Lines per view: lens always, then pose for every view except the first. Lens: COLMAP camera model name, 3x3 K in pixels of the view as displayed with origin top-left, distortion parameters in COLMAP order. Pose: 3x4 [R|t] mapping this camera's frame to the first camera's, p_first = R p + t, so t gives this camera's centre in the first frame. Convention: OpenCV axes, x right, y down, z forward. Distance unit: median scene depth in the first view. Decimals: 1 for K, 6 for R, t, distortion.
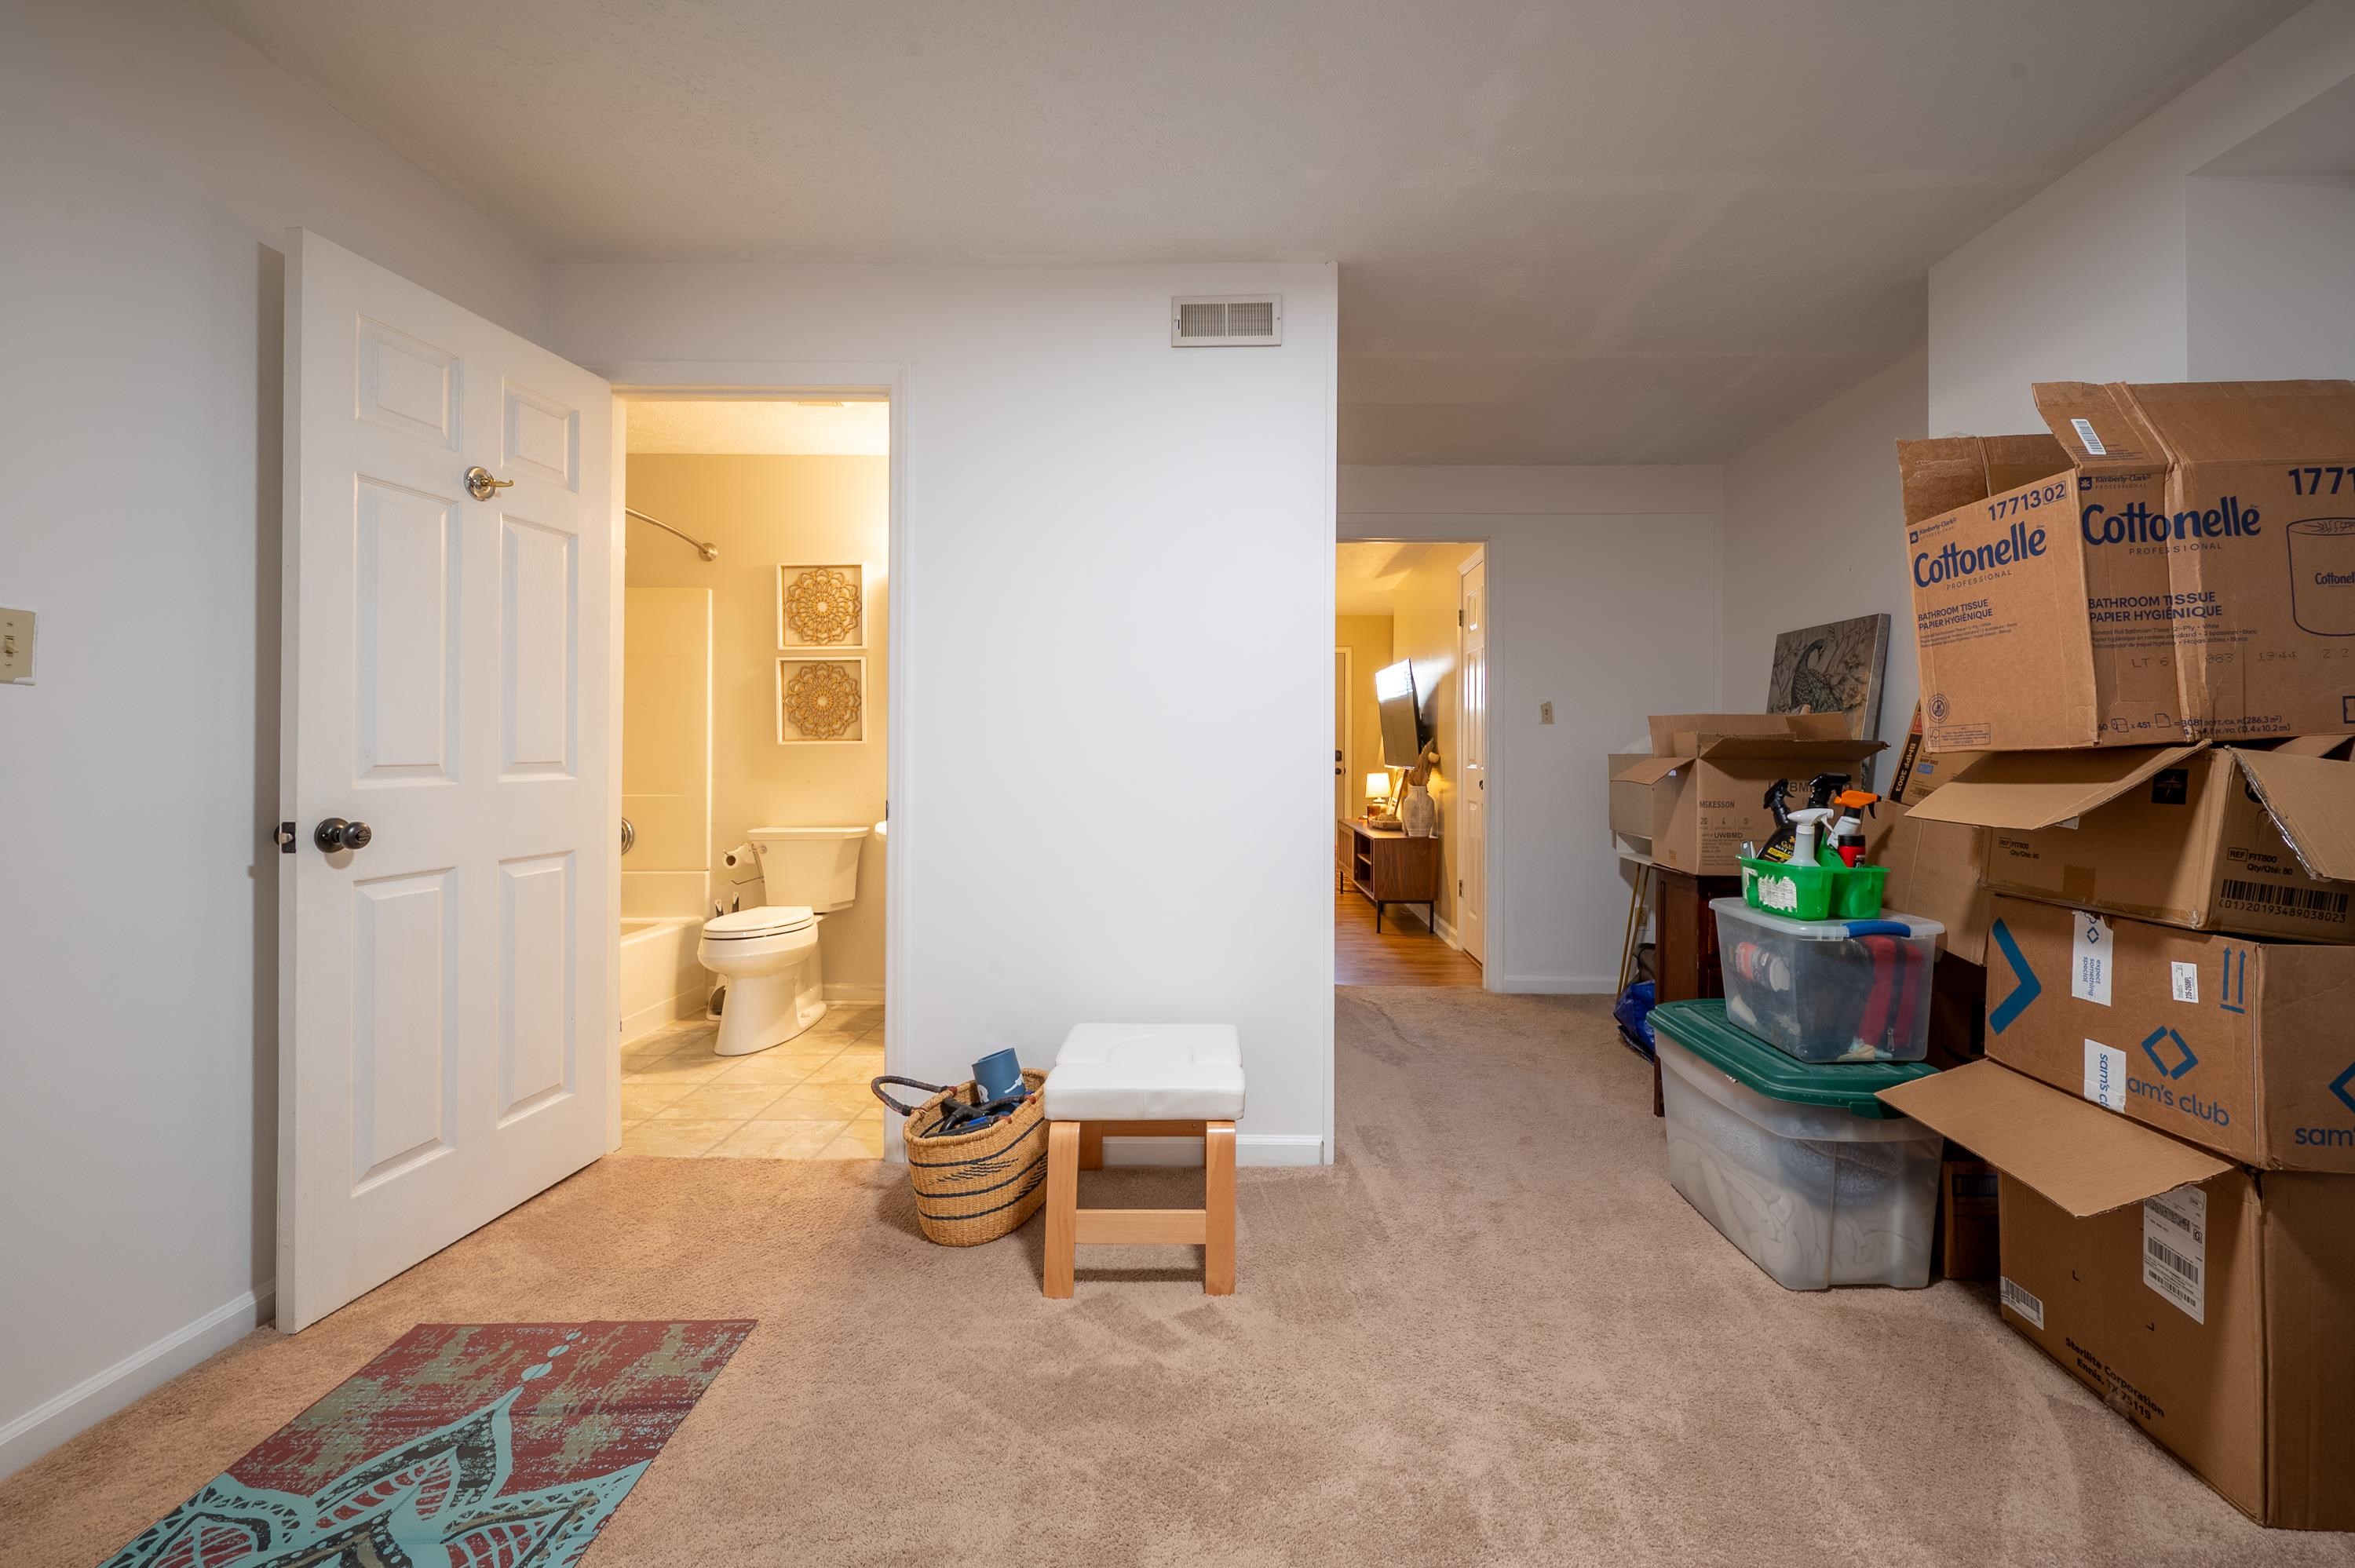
lens RADIAL K [[936.7, 0, 1244.4], [0, 936.7, 743.3], [0, 0, 1]] dist [-0.001993, 0.000228]
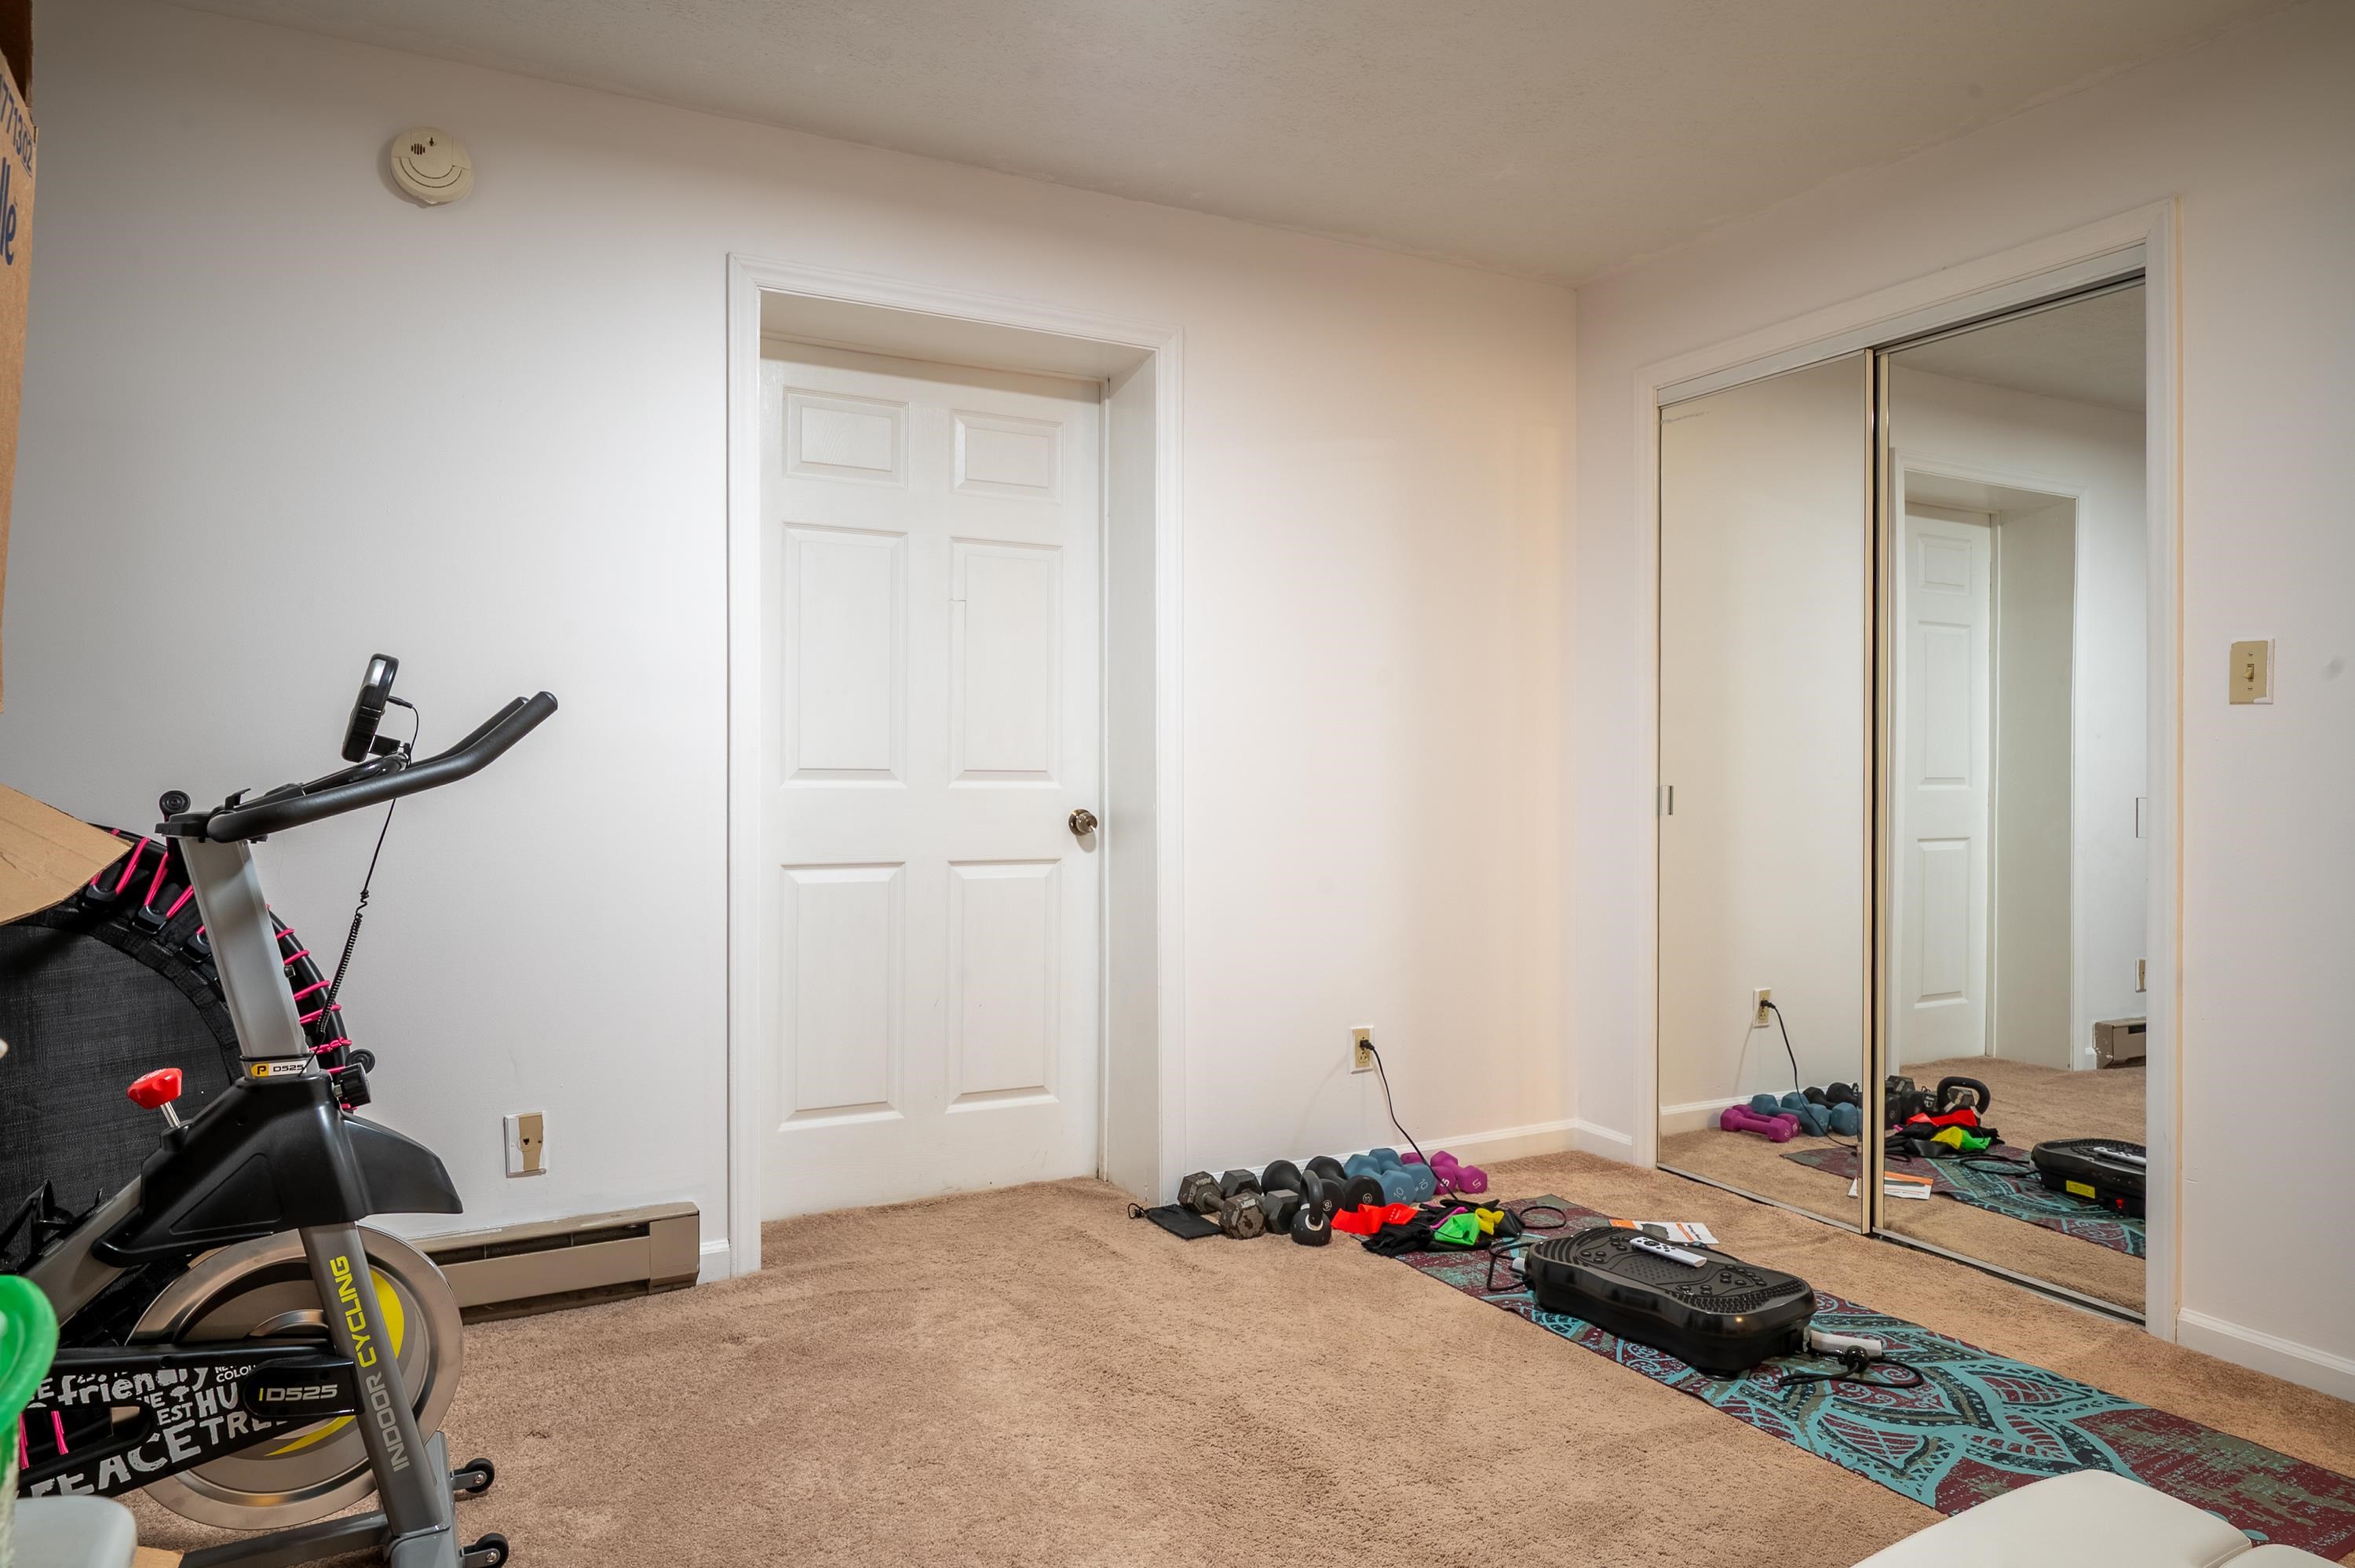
lens RADIAL K [[1407.6, 0, 1180.8], [0, 1407.6, 771.8], [0, 0, 1]] dist [0.009332, 0.001828]
pose [[-0.887287, -0.008681, -0.461136, 0.435923], [-0.008846, 0.999959, -0.001804, 0.022258], [0.461133, 0.002478, -0.887327, 1.189800]]
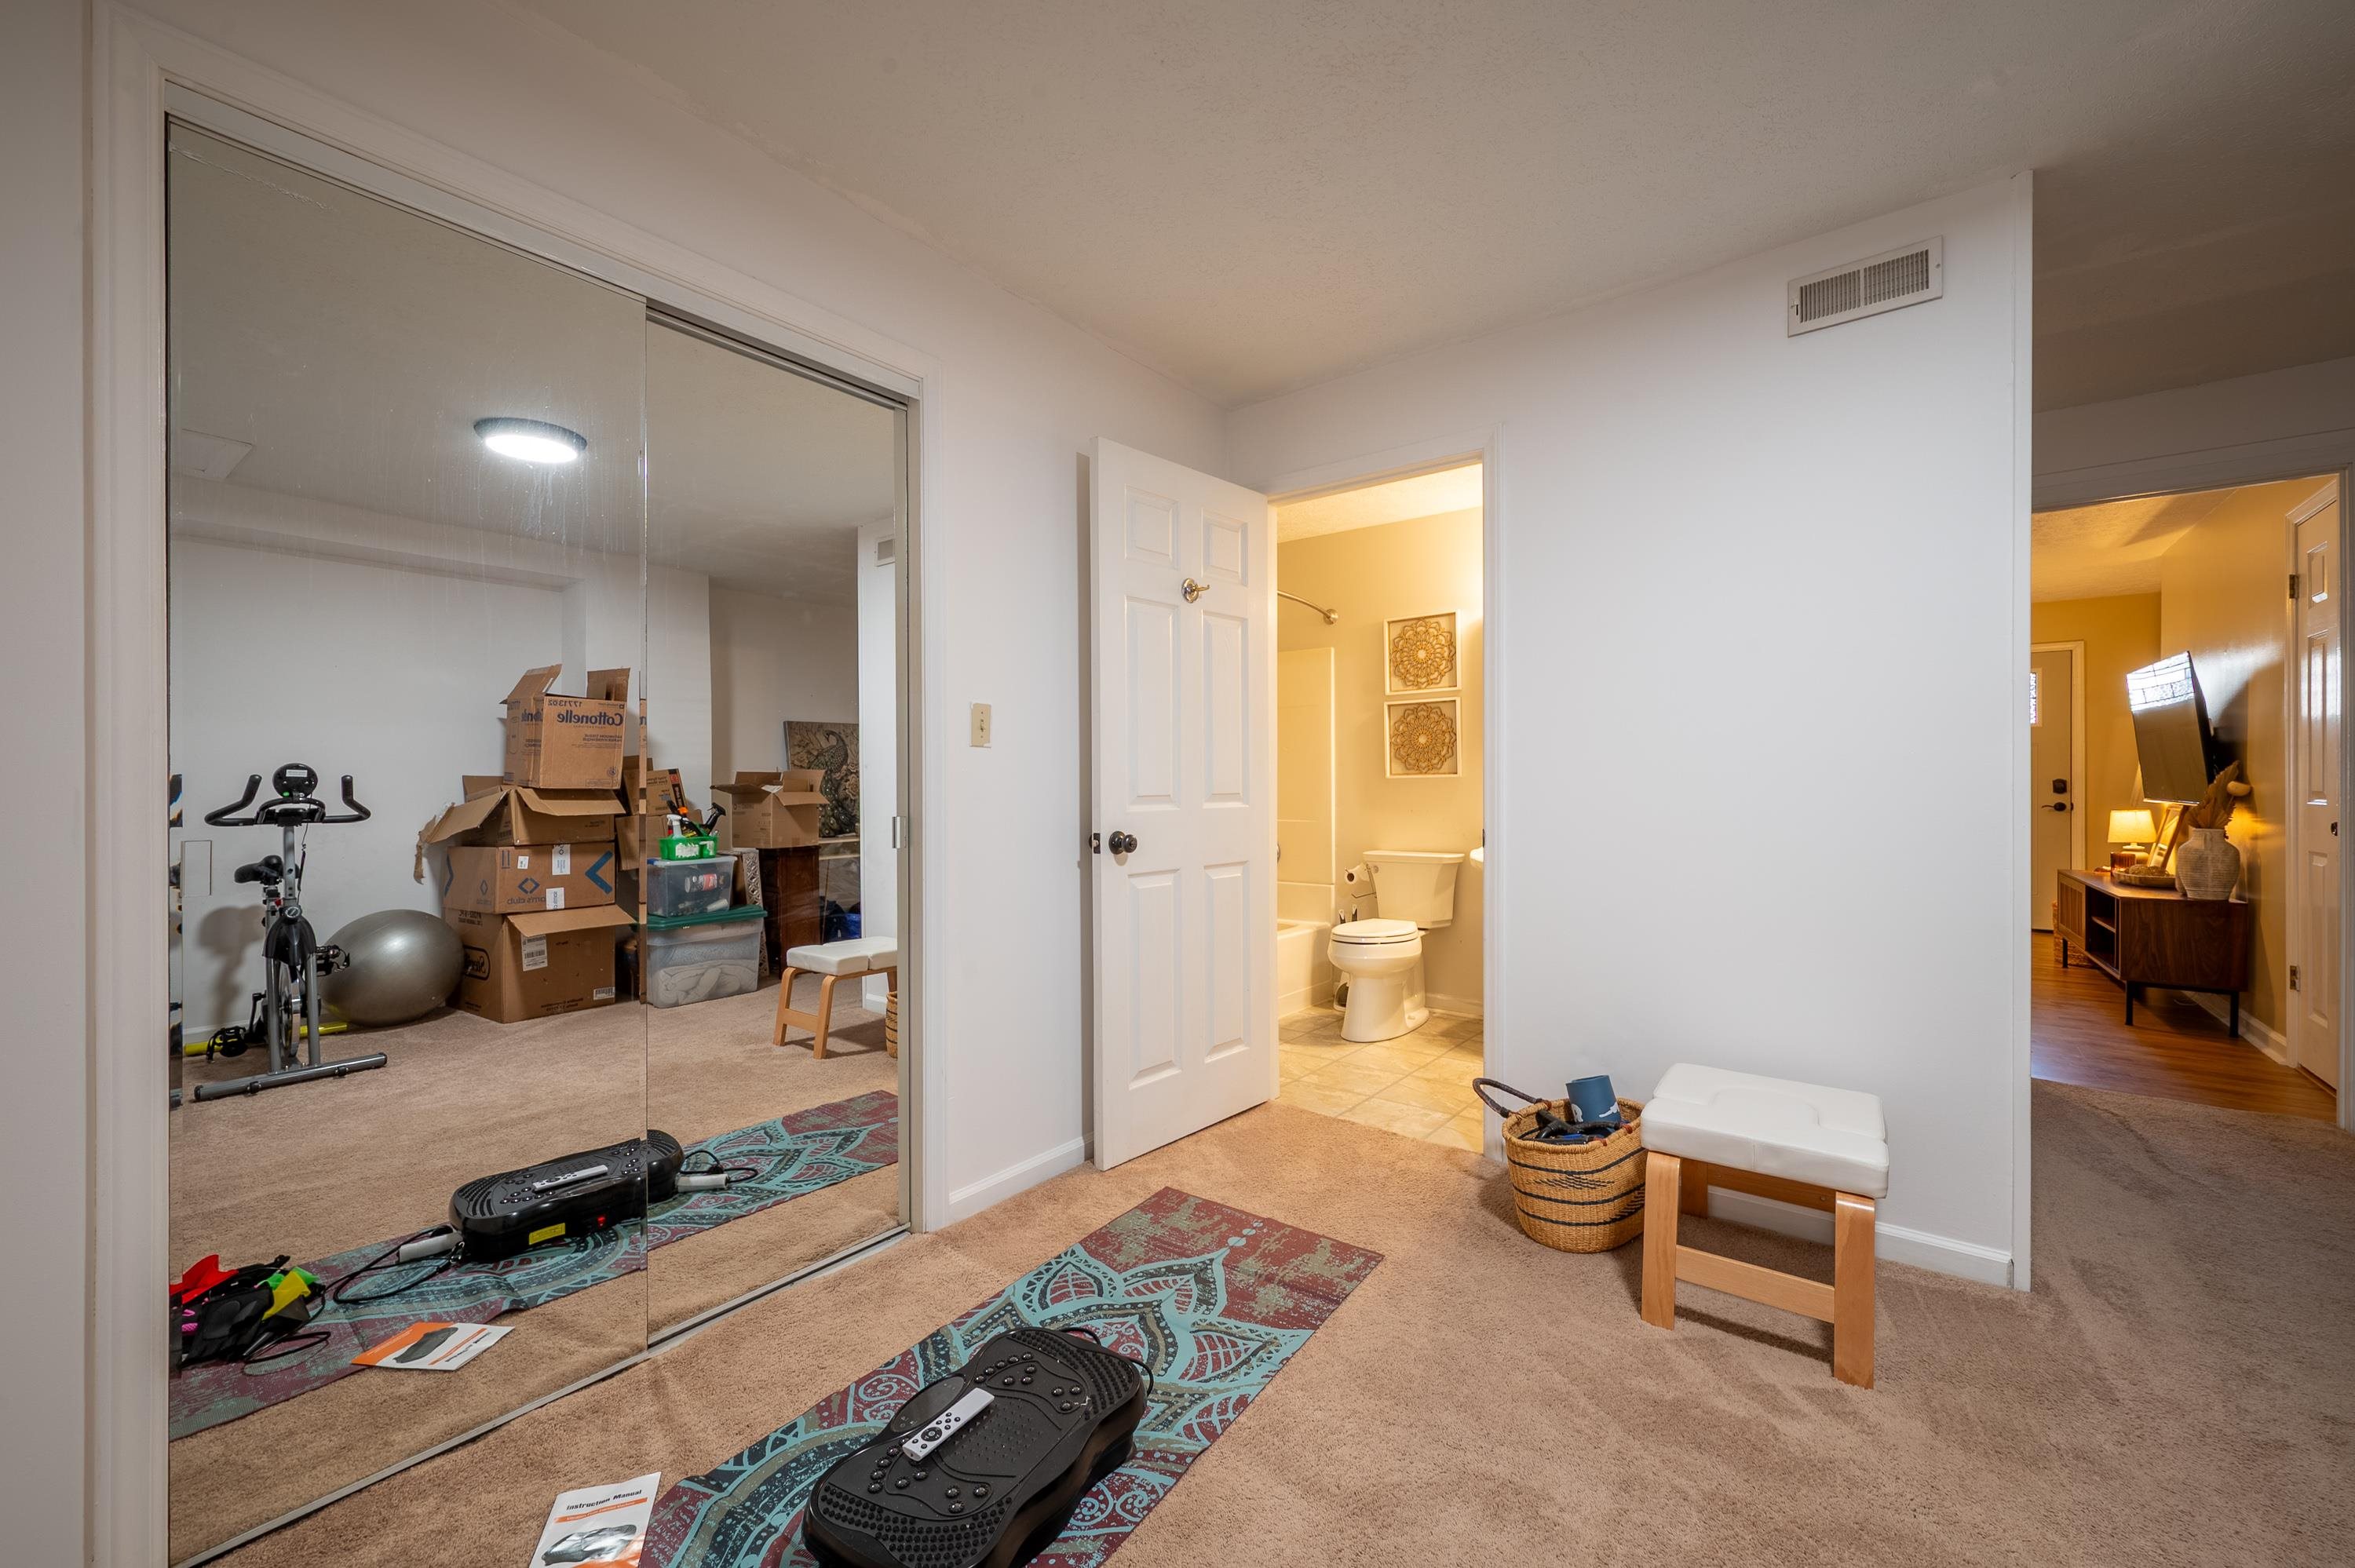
lens RADIAL K [[936.7, 0, 1186.3], [0, 936.7, 785.1], [0, 0, 1]] dist [-0.001993, 0.000228]
pose [[0.788895, -0.003628, -0.614517, 0.017460], [0.010568, 0.999915, 0.007663, -0.002665], [0.614437, -0.012539, 0.788866, -0.077762]]
